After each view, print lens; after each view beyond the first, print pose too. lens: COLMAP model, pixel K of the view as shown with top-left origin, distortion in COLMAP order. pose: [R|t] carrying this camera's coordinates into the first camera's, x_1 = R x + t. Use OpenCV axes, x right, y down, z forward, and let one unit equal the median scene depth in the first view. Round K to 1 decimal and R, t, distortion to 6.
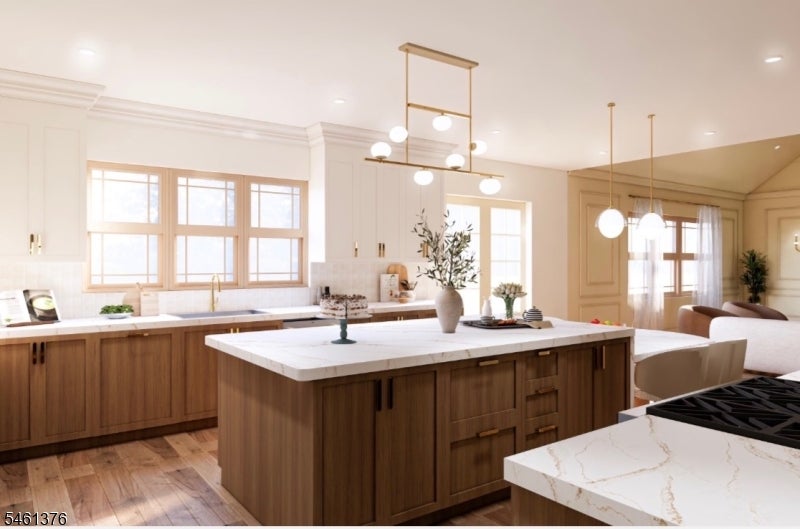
lens RADIAL K [[560.5, 0, 379.1], [0, 560.5, 260.8], [0, 0, 1]] dist [0.055841, -0.002235]
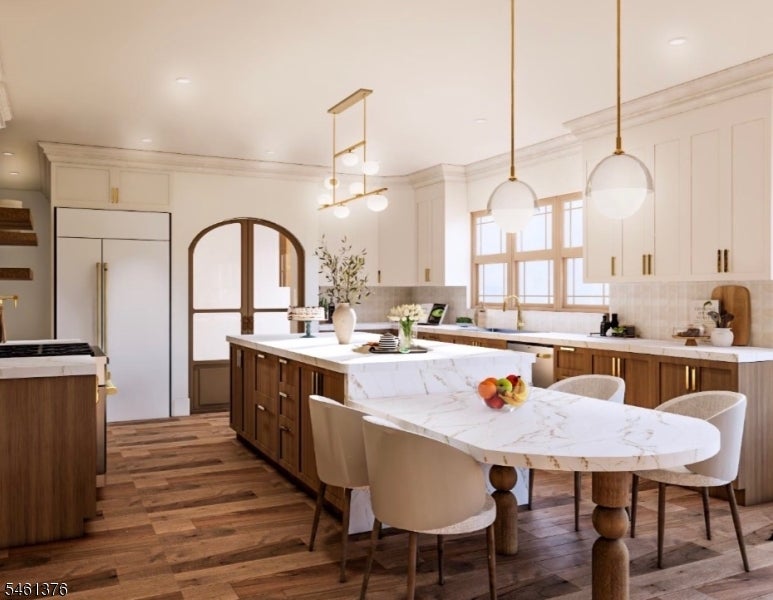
lens RADIAL K [[705.5, 0, 386.9], [0, 705.5, 297.3], [0, 0, 1]] dist [-0.018751, 0.000000]
pose [[-0.153814, 0.005943, -0.988082, 1.158622], [-0.002986, 0.999975, 0.006479, 0.017919], [0.988095, 0.003947, -0.153793, 0.994736]]
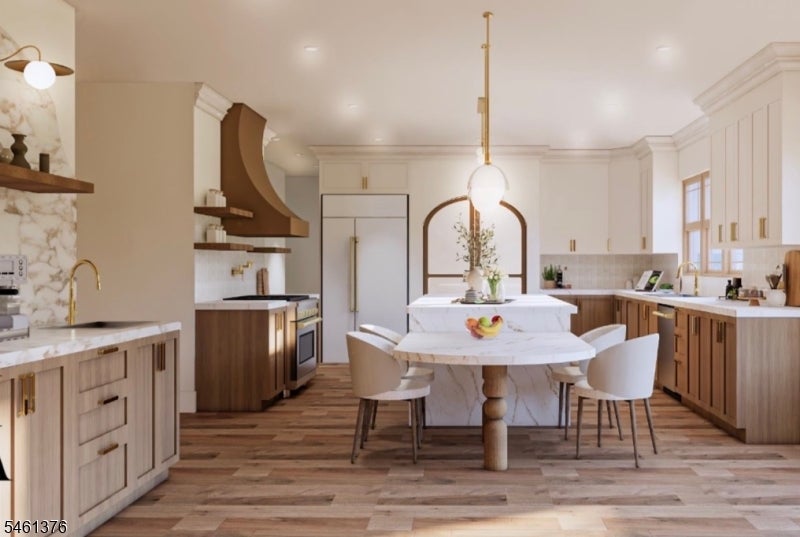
lens RADIAL K [[763.4, 0, 400.2], [0, 763.4, 268.0], [0, 0, 1]] dist [-0.018728, 0.000000]
pose [[-0.592647, 0.004078, -0.805452, 1.365182], [-0.002552, 0.999973, 0.006941, 0.026343], [0.805458, 0.006169, -0.592620, 1.499752]]
